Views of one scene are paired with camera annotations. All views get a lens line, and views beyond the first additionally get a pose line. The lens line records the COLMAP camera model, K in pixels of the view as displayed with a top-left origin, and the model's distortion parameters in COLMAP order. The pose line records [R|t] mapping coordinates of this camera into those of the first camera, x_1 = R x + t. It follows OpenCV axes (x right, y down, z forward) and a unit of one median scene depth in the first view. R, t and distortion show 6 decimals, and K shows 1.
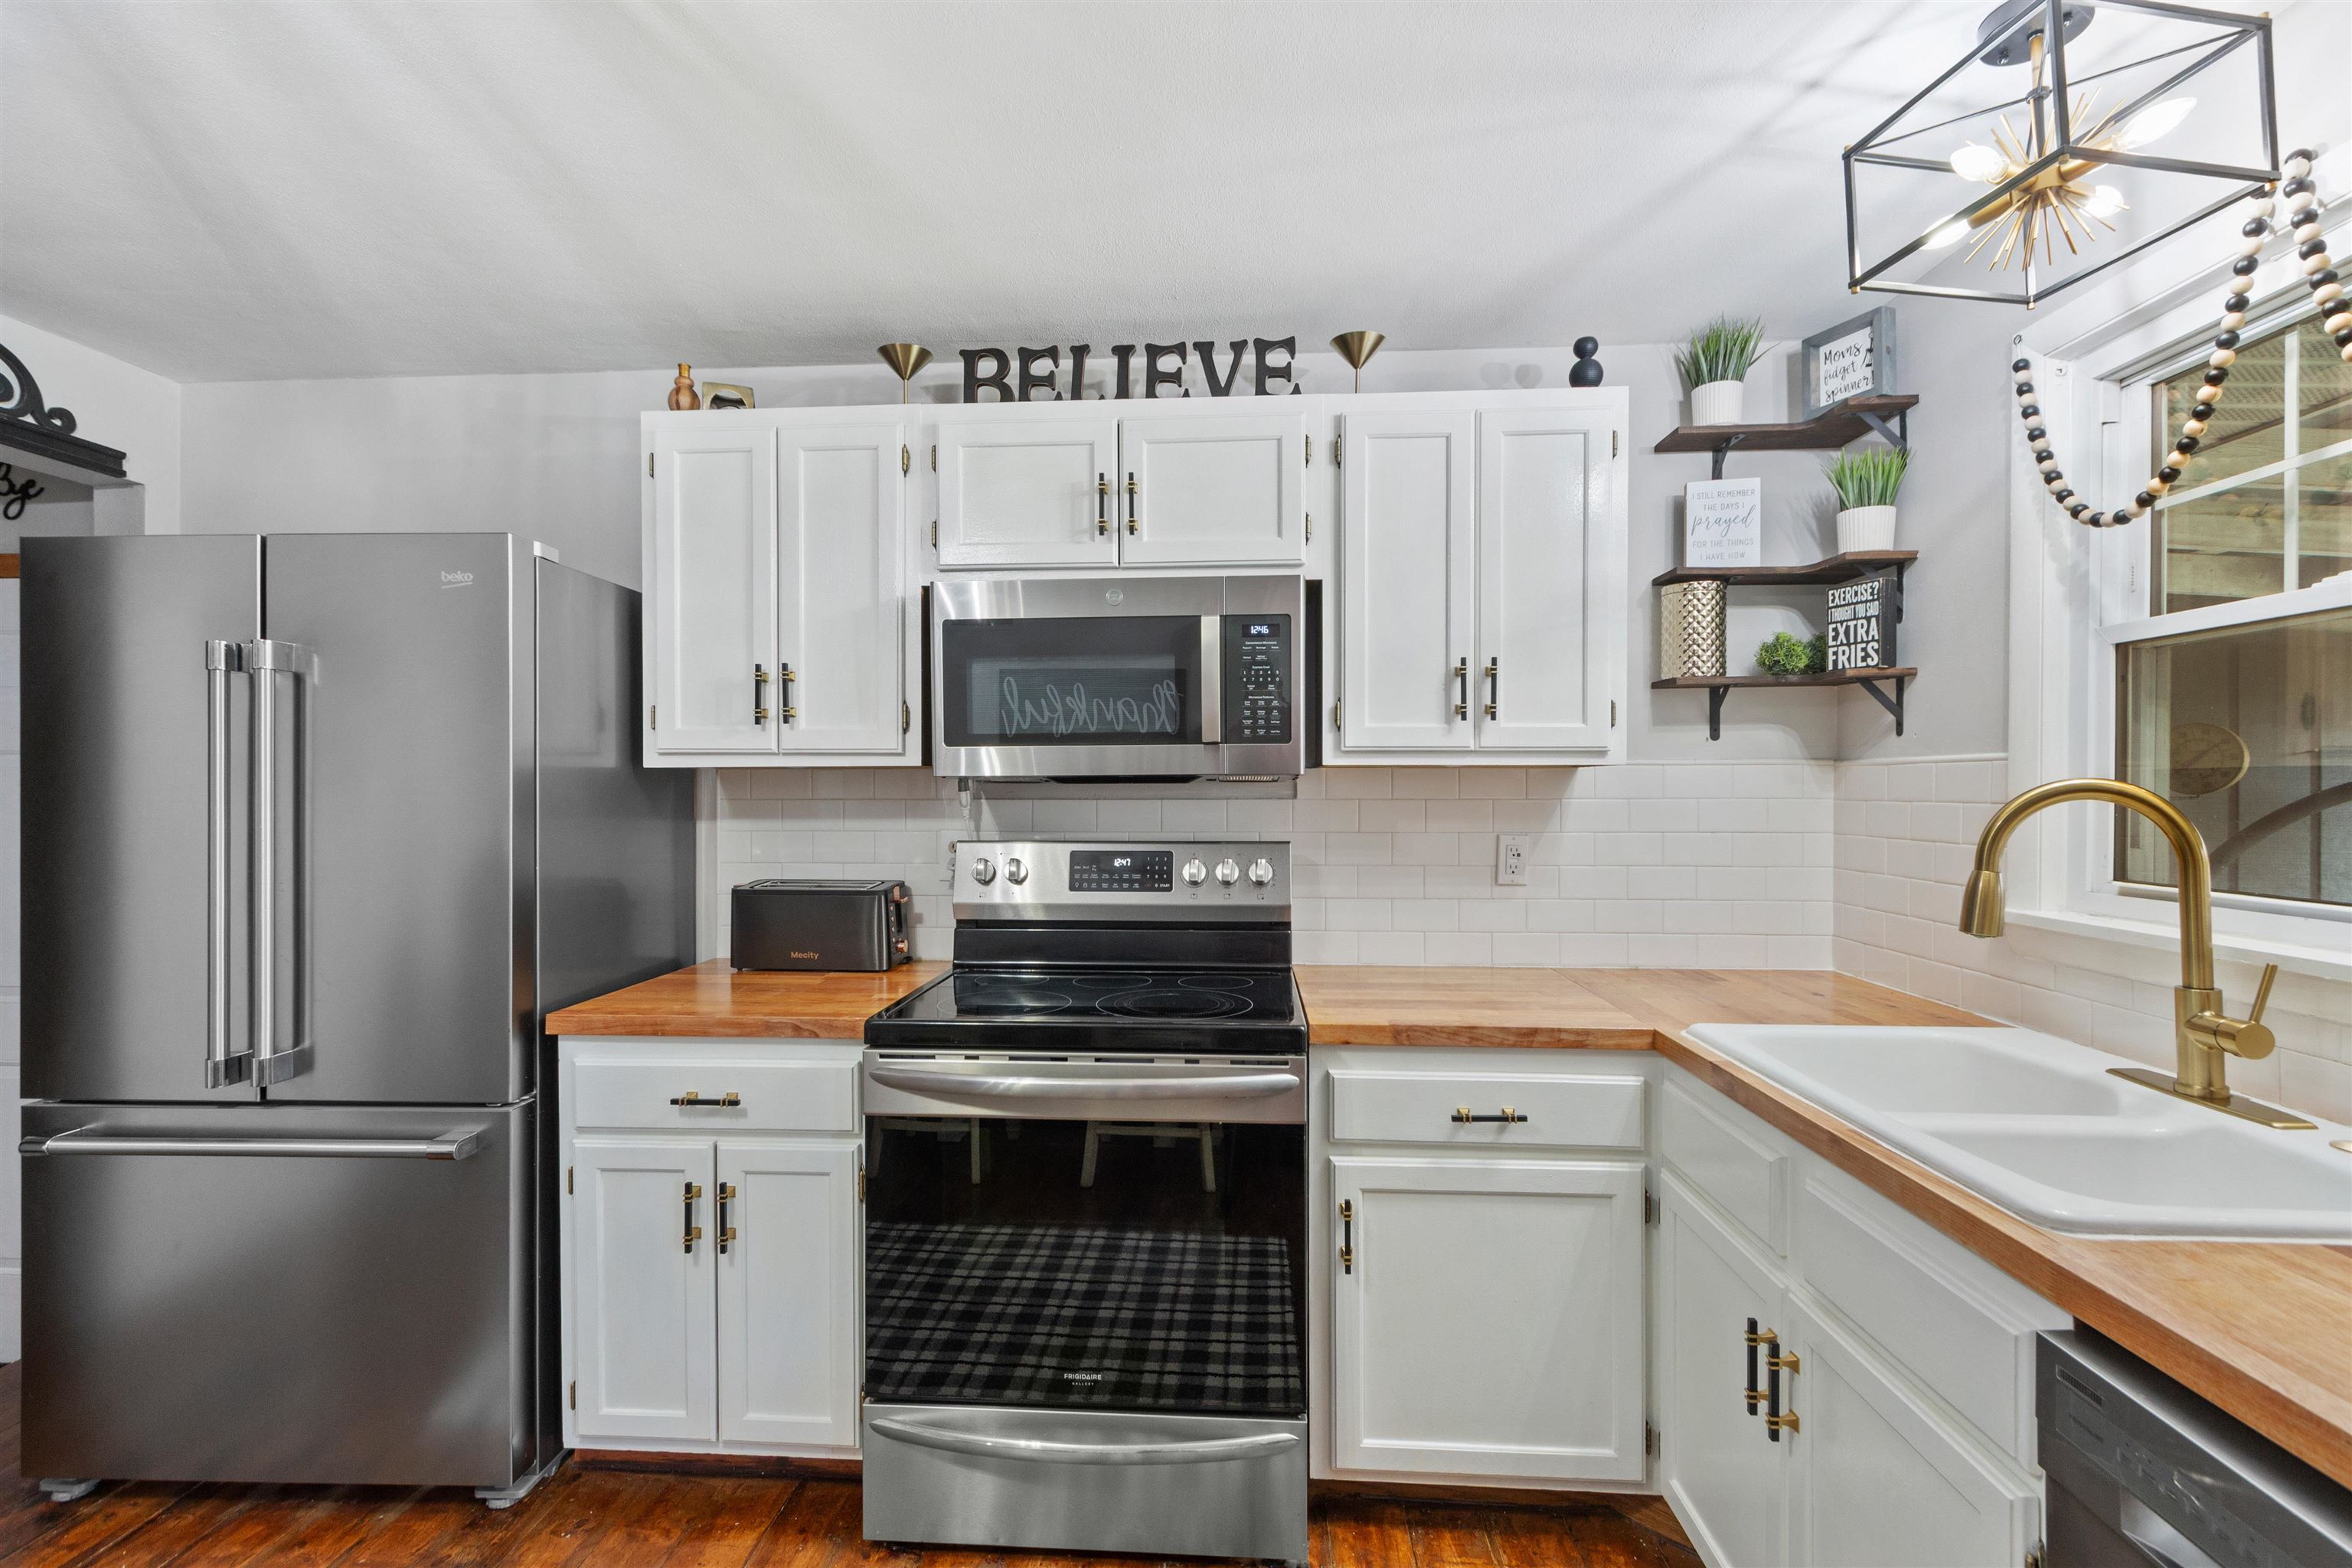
lens RADIAL K [[1075.1, 0, 1170.3], [0, 1075.1, 795.6], [0, 0, 1]] dist [0.006667, -0.000554]
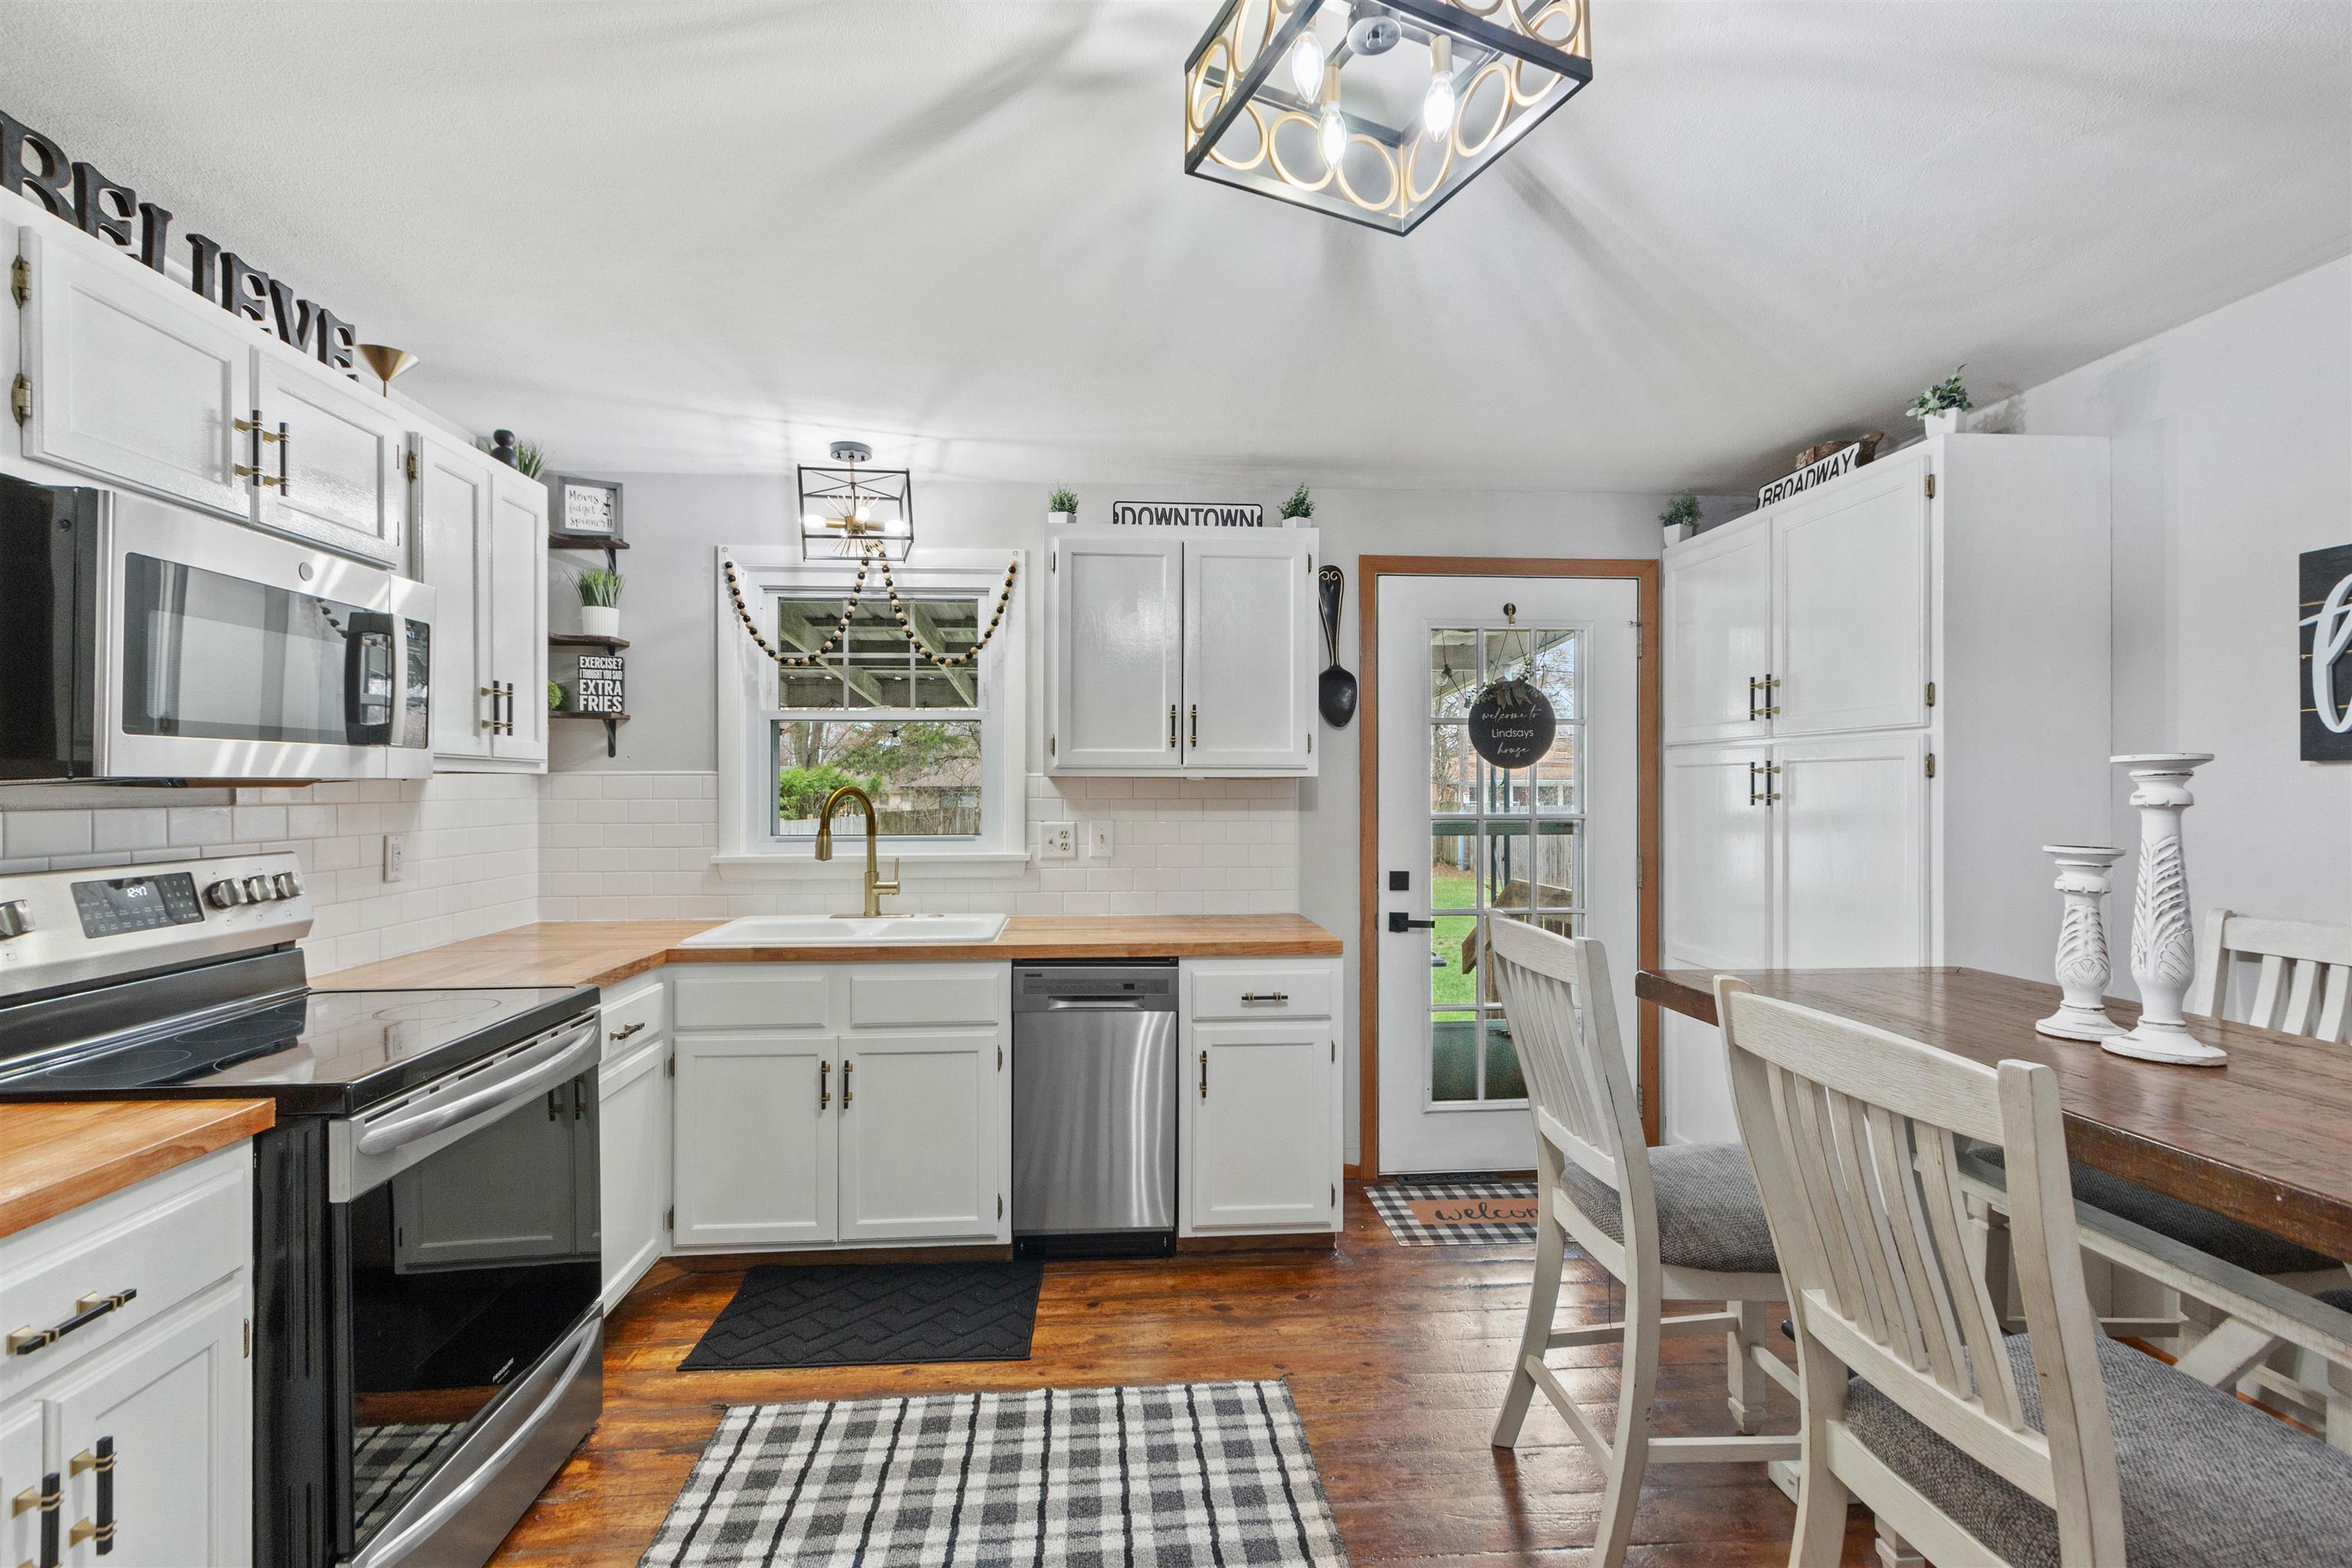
lens RADIAL K [[1075.1, 0, 1174.6], [0, 1075.1, 789.4], [0, 0, 1]] dist [0.006667, -0.000554]
pose [[-0.142524, -0.001245, 0.989791, -1.012761], [0.009252, 0.999954, 0.002590, -0.006009], [-0.989748, 0.009527, -0.142506, 0.437407]]
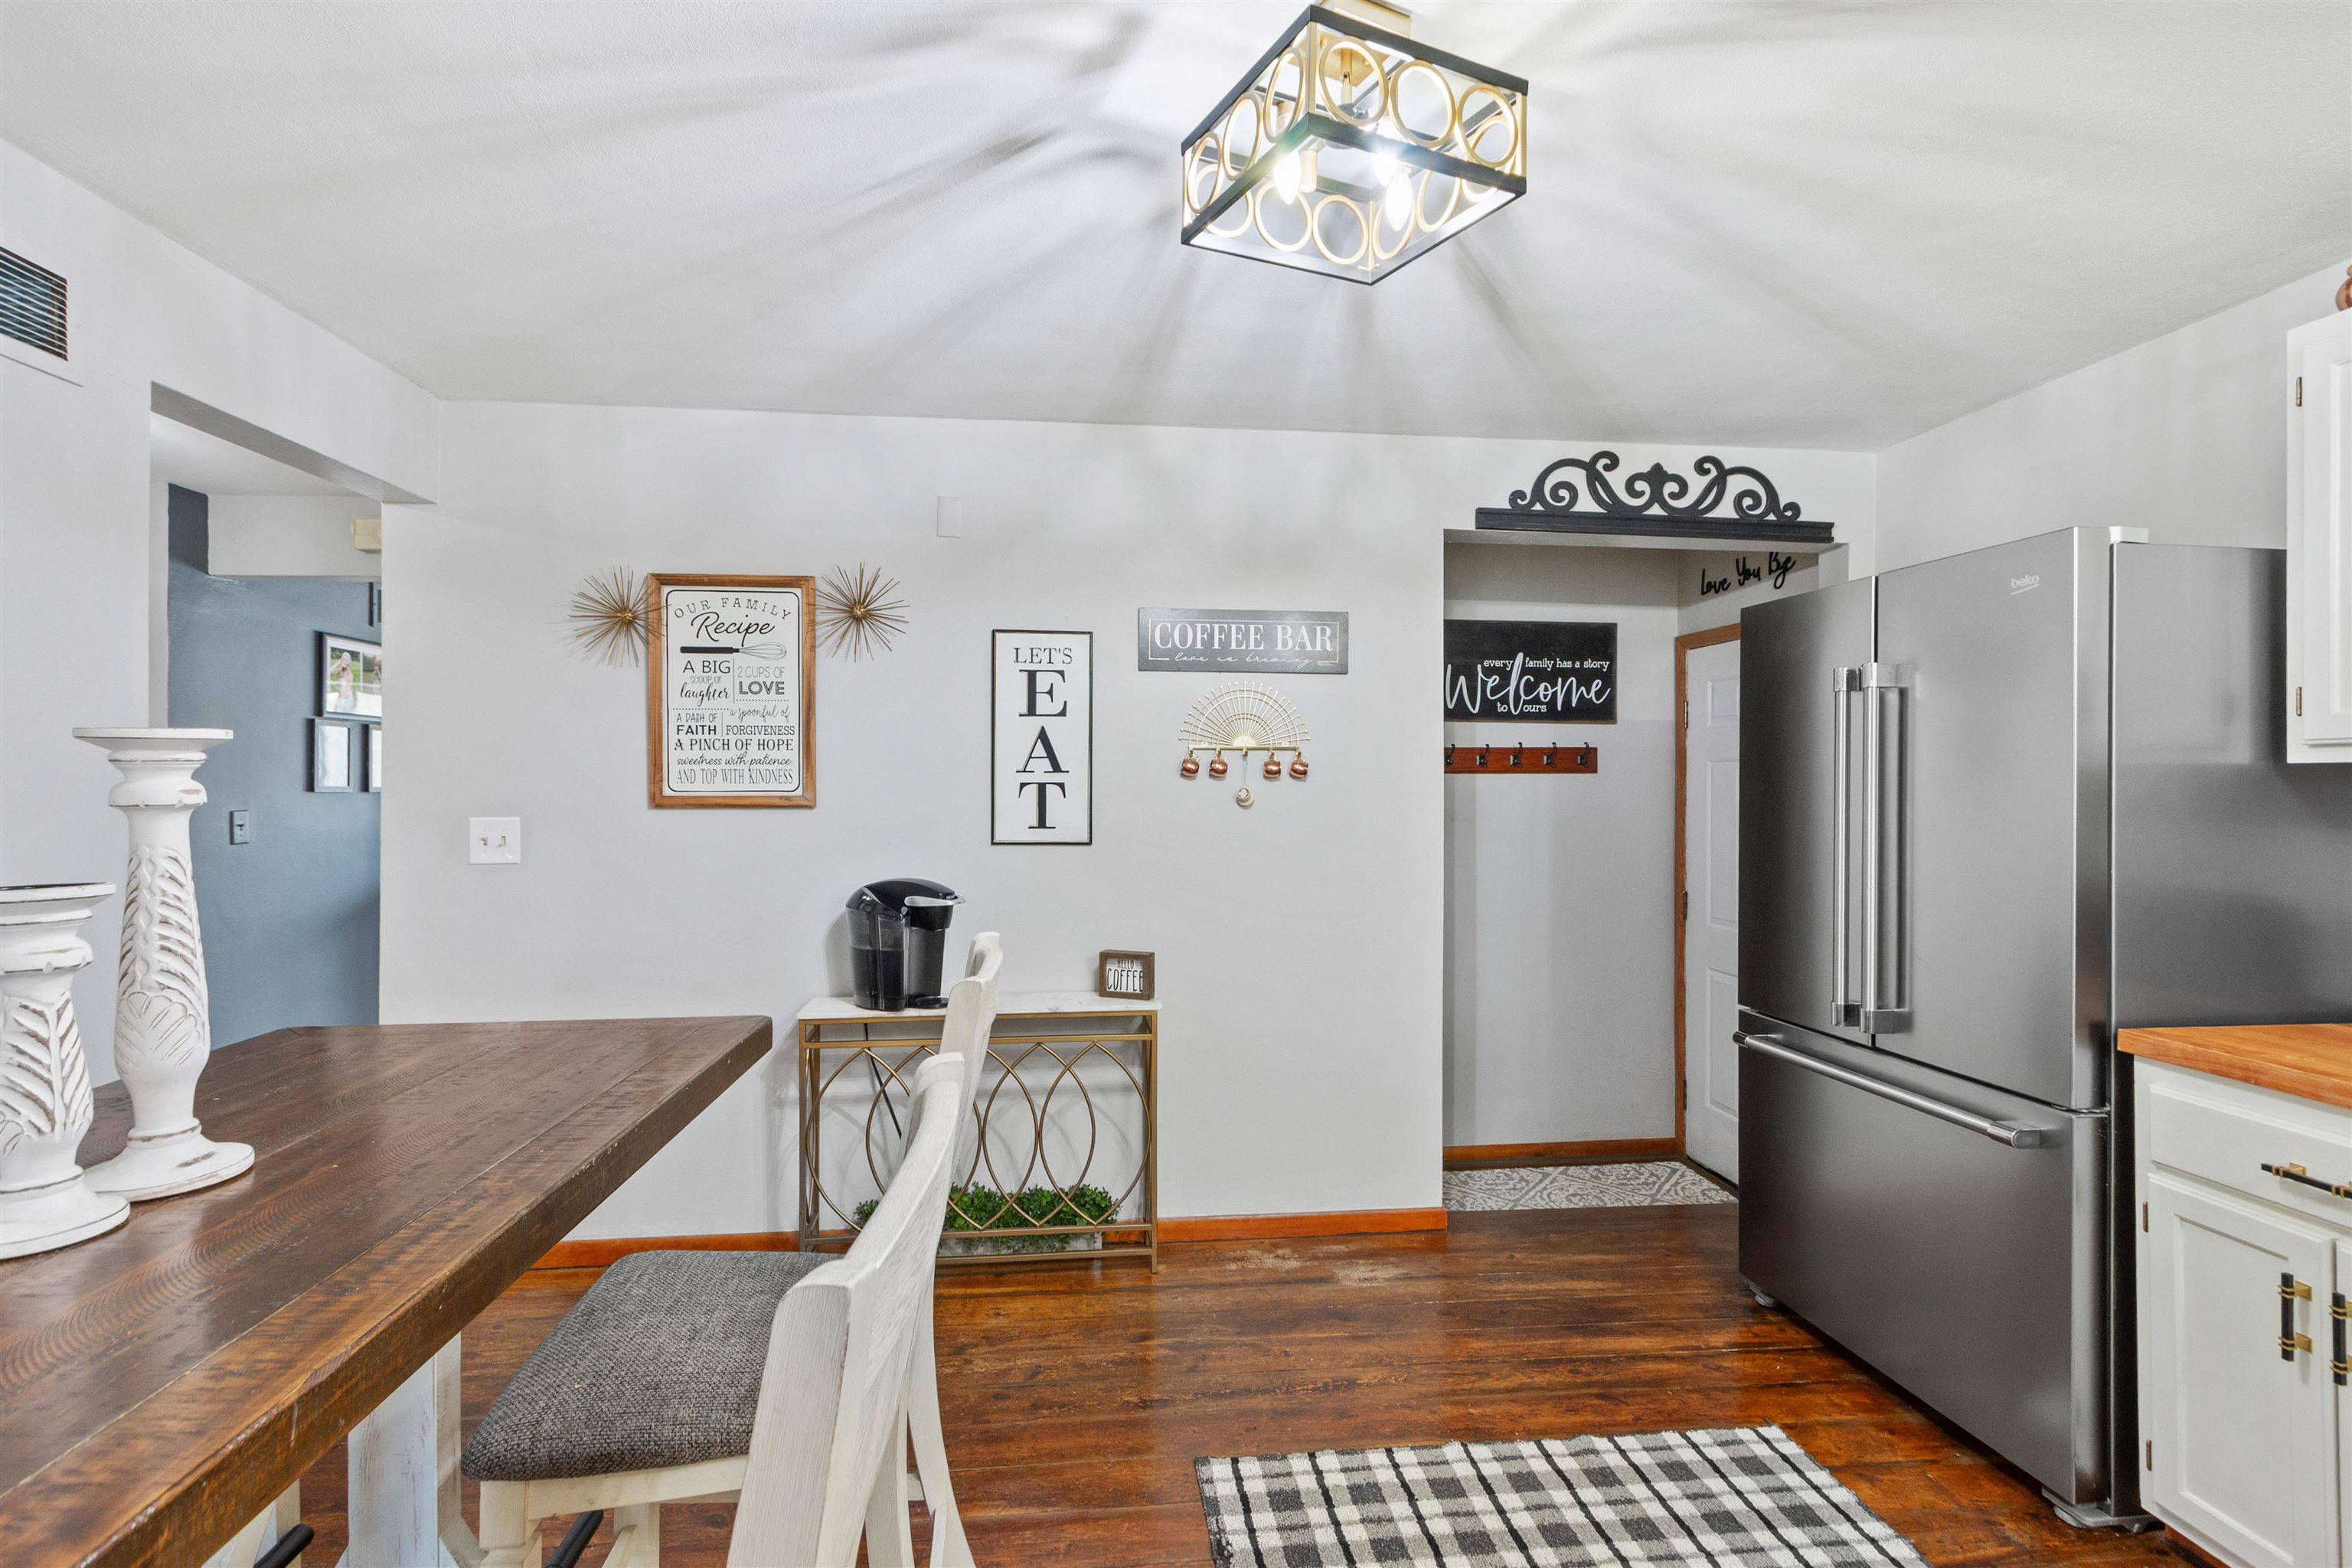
lens RADIAL K [[1075.1, 0, 1166.6], [0, 1075.1, 778.9], [0, 0, 1]] dist [0.006667, -0.000554]
pose [[0.163546, -0.002111, -0.986533, 0.202846], [-0.010352, 0.999939, -0.003856, -0.002305], [0.986481, 0.010844, 0.163514, 0.024989]]
